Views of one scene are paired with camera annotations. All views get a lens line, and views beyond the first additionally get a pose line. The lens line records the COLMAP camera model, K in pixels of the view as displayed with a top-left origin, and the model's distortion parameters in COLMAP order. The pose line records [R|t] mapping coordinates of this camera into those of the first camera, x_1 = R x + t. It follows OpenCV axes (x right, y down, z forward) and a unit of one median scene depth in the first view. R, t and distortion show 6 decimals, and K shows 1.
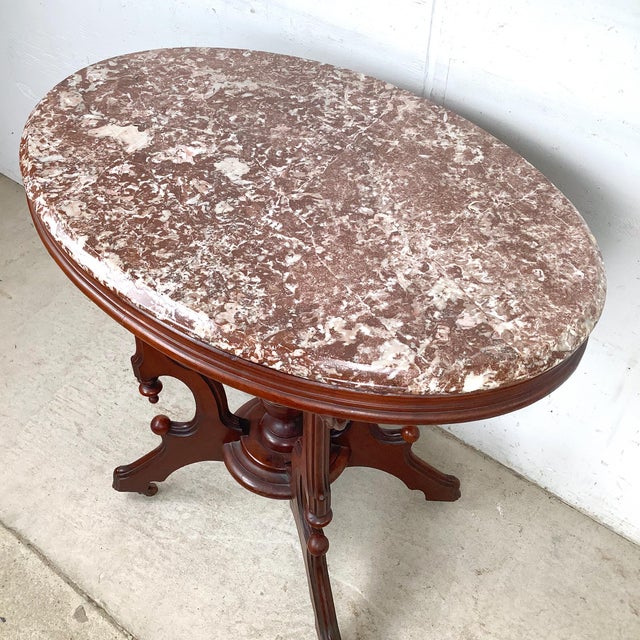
lens RADIAL K [[785.4, 0, 317.6], [0, 785.4, 321.8], [0, 0, 1]] dist [0.070570, 0.000000]
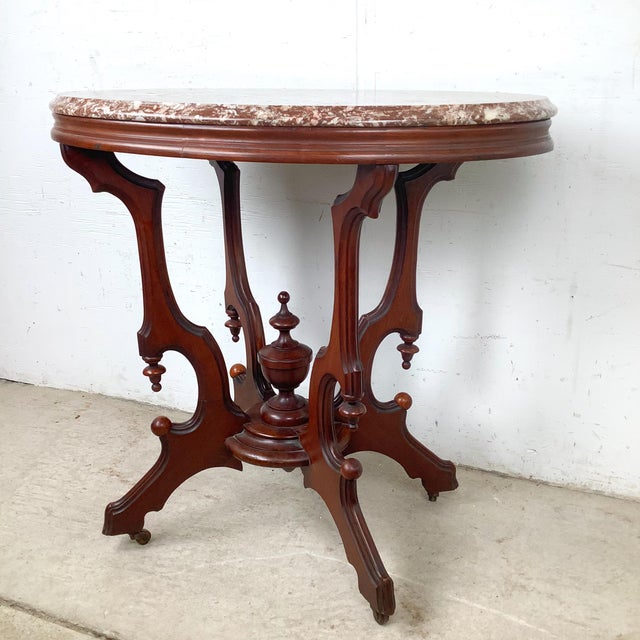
lens RADIAL K [[785.4, 0, 315.0], [0, 785.4, 315.9], [0, 0, 1]] dist [0.070570, 0.000000]
pose [[0.970066, -0.104542, 0.219188, -0.309943], [0.193549, 0.877971, -0.437843, 0.692507], [-0.146668, 0.467160, 0.871923, 0.072821]]
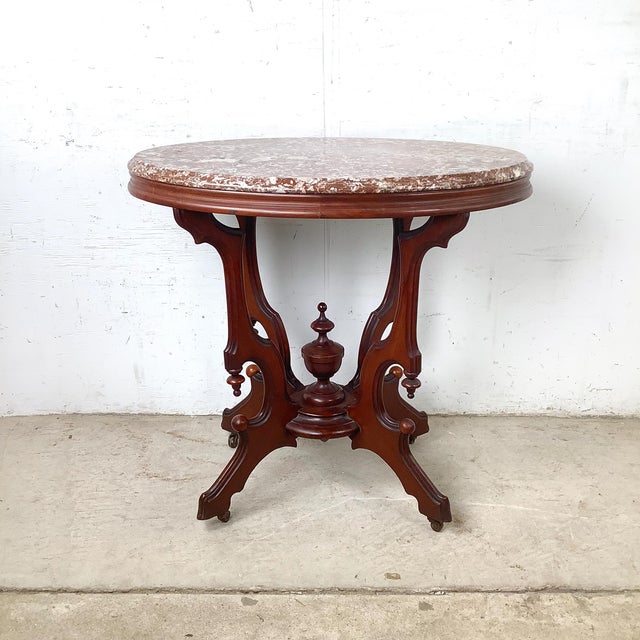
lens RADIAL K [[785.4, 0, 321.3], [0, 785.4, 314.3], [0, 0, 1]] dist [0.070570, 0.000000]
pose [[0.797819, -0.234599, 0.555382, -1.059678], [0.446151, 0.849320, -0.282145, 0.559031], [-0.405506, 0.472885, 0.782269, -0.111343]]
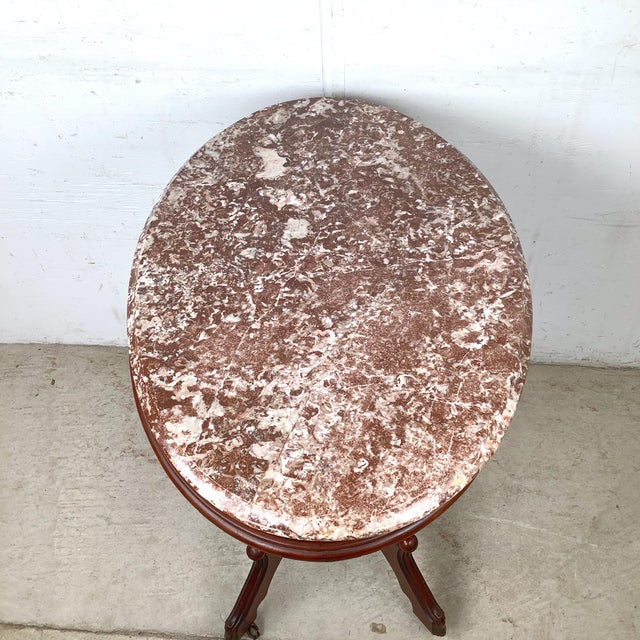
lens RADIAL K [[785.4, 0, 309.8], [0, 785.4, 310.4], [0, 0, 1]] dist [0.070570, 0.000000]
pose [[0.634175, 0.546974, -0.546481, 0.617219], [-0.520831, 0.824580, 0.220916, -0.373738], [0.571452, 0.144525, 0.807809, 0.106996]]
